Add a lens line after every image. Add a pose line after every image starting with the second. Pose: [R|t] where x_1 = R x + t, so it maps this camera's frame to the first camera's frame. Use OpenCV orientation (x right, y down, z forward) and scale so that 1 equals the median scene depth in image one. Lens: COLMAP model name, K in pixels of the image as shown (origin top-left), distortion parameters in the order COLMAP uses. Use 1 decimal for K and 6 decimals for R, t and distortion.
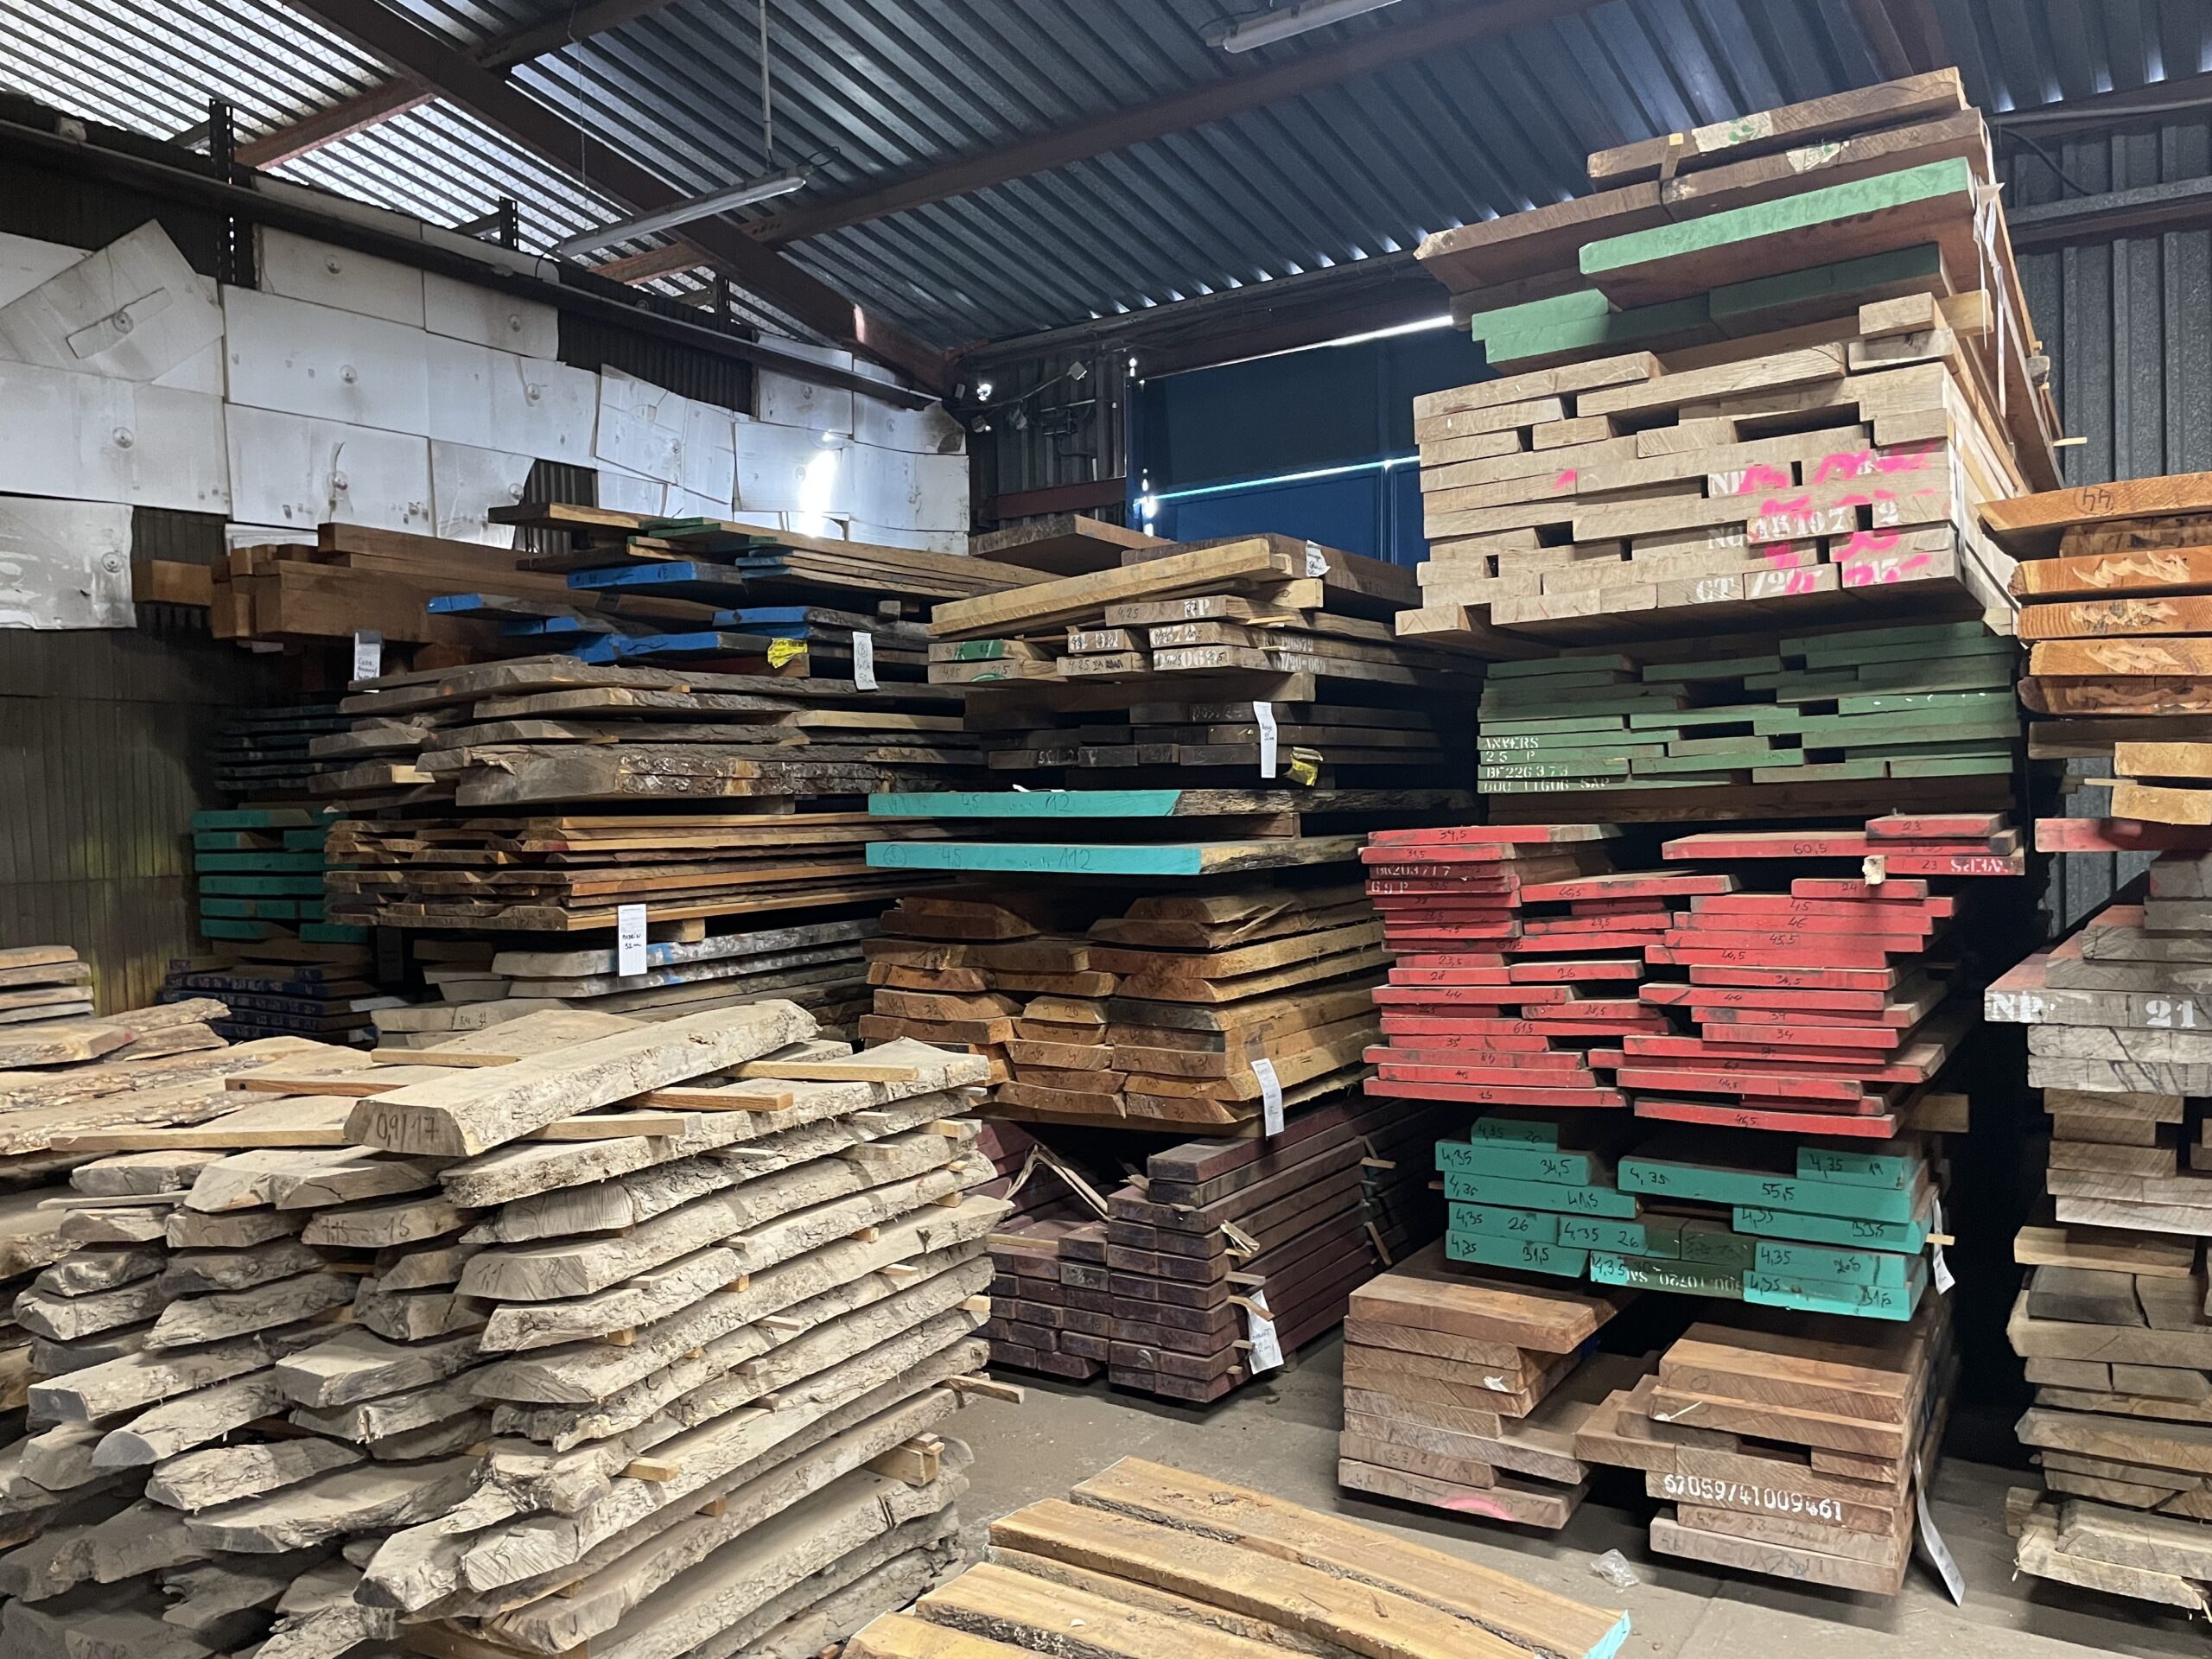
lens RADIAL K [[1657.7, 0, 1104.5], [0, 1657.7, 804.2], [0, 0, 1]] dist [0.079089, -0.102801]
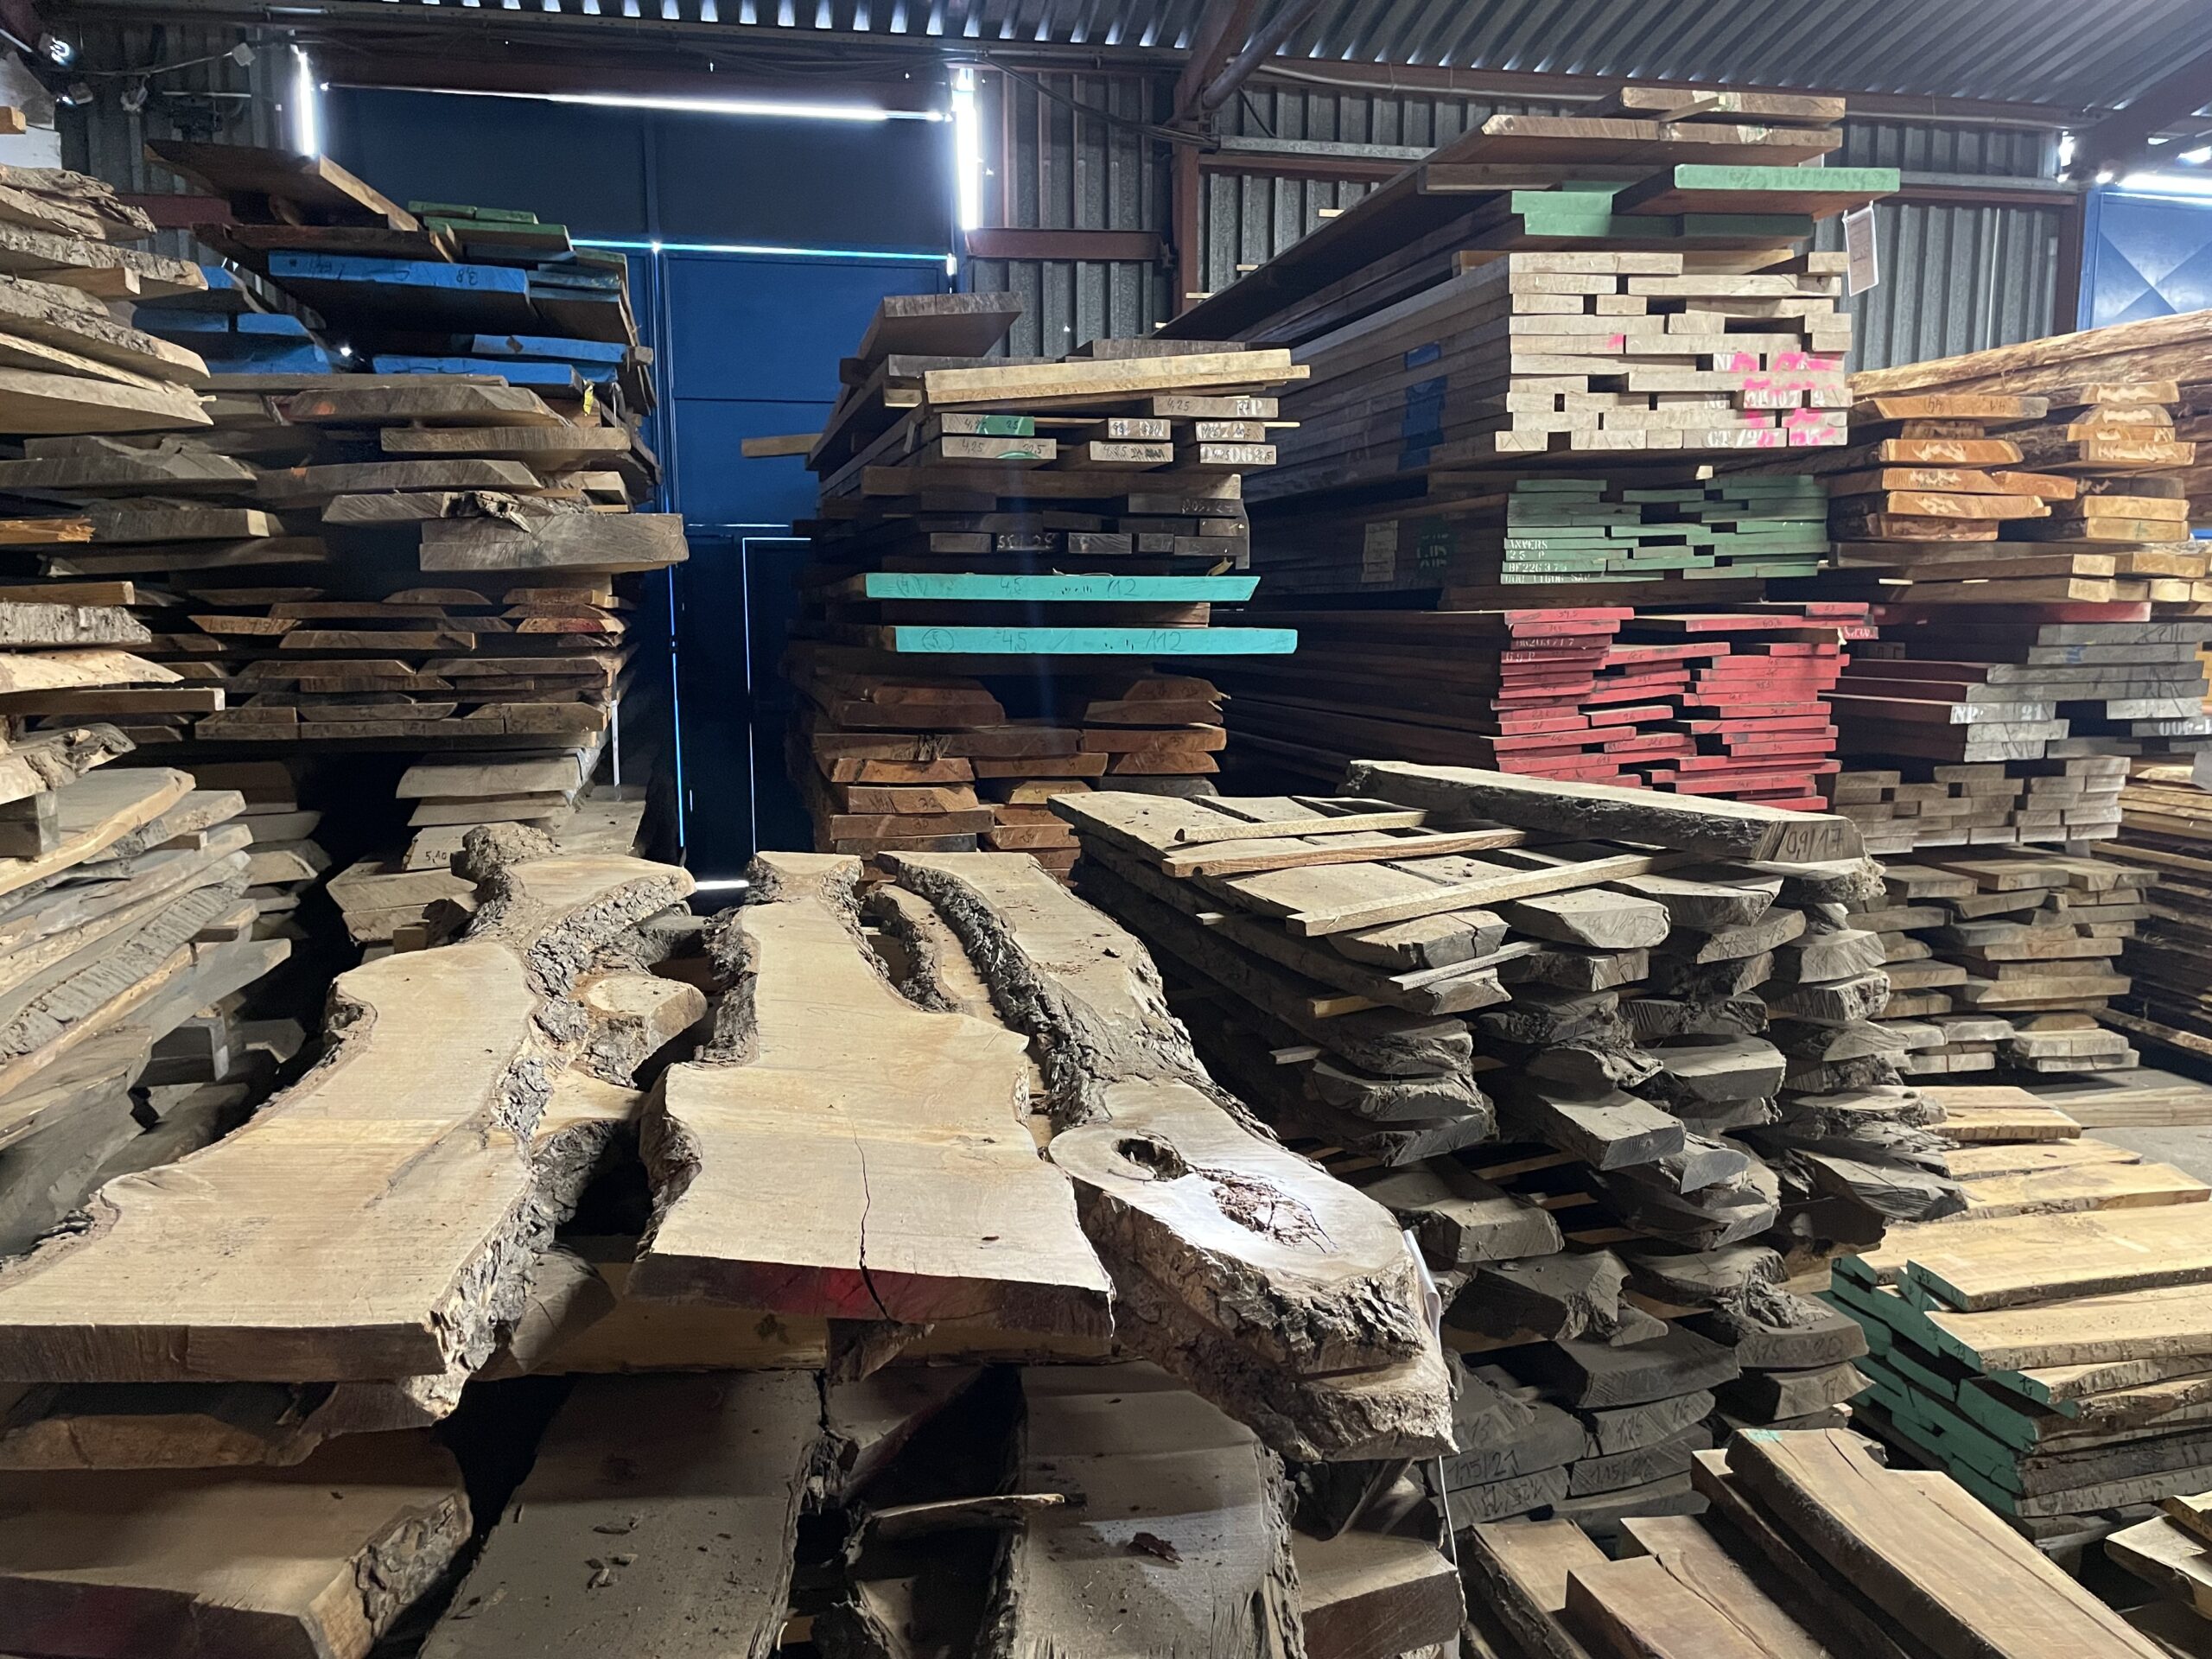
lens RADIAL K [[1657.7, 0, 1104.5], [0, 1657.7, 804.2], [0, 0, 1]] dist [0.079089, -0.102801]
pose [[0.695178, -0.068010, 0.715613, -0.975472], [-0.006978, 0.994829, 0.101325, 0.036507], [-0.718804, -0.075433, 0.691108, 0.356318]]
